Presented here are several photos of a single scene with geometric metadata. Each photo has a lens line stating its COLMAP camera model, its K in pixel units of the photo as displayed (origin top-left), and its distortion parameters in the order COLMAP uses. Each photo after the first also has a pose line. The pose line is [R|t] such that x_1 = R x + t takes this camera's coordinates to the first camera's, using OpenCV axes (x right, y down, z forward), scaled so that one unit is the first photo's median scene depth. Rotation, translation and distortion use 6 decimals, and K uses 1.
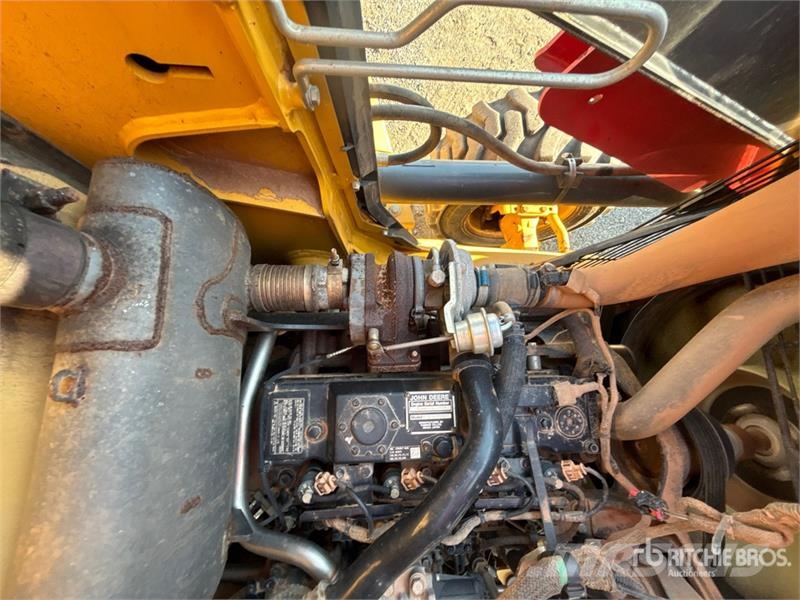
lens RADIAL K [[320.9, 0, 399.6], [0, 320.9, 298.7], [0, 0, 1]] dist [0.000788, -0.000747]
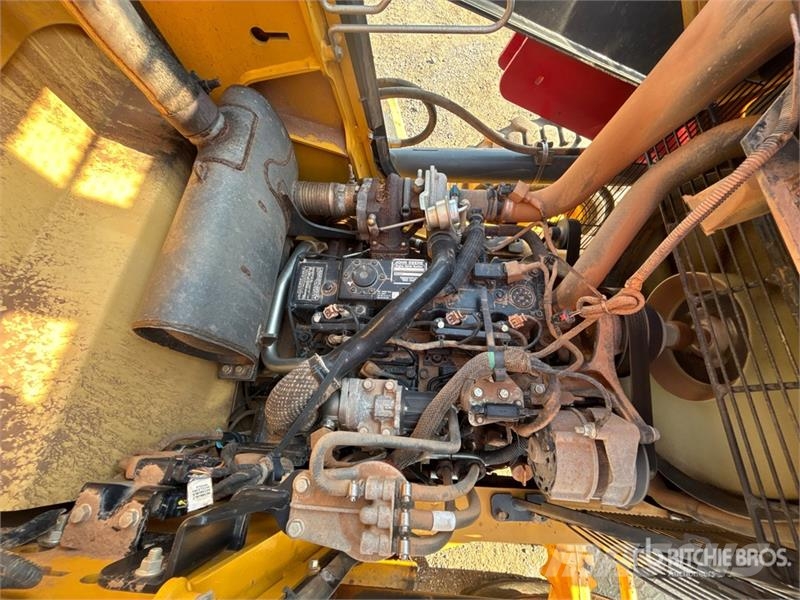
lens RADIAL K [[316.3, 0, 400.0], [0, 316.3, 300.0], [0, 0, 1]] dist [-0.011702, -0.000586]
pose [[0.991711, 0.031693, -0.124518, 0.230315], [-0.051911, 0.985317, -0.162653, 0.696078], [0.117535, 0.167768, 0.978795, -0.319197]]
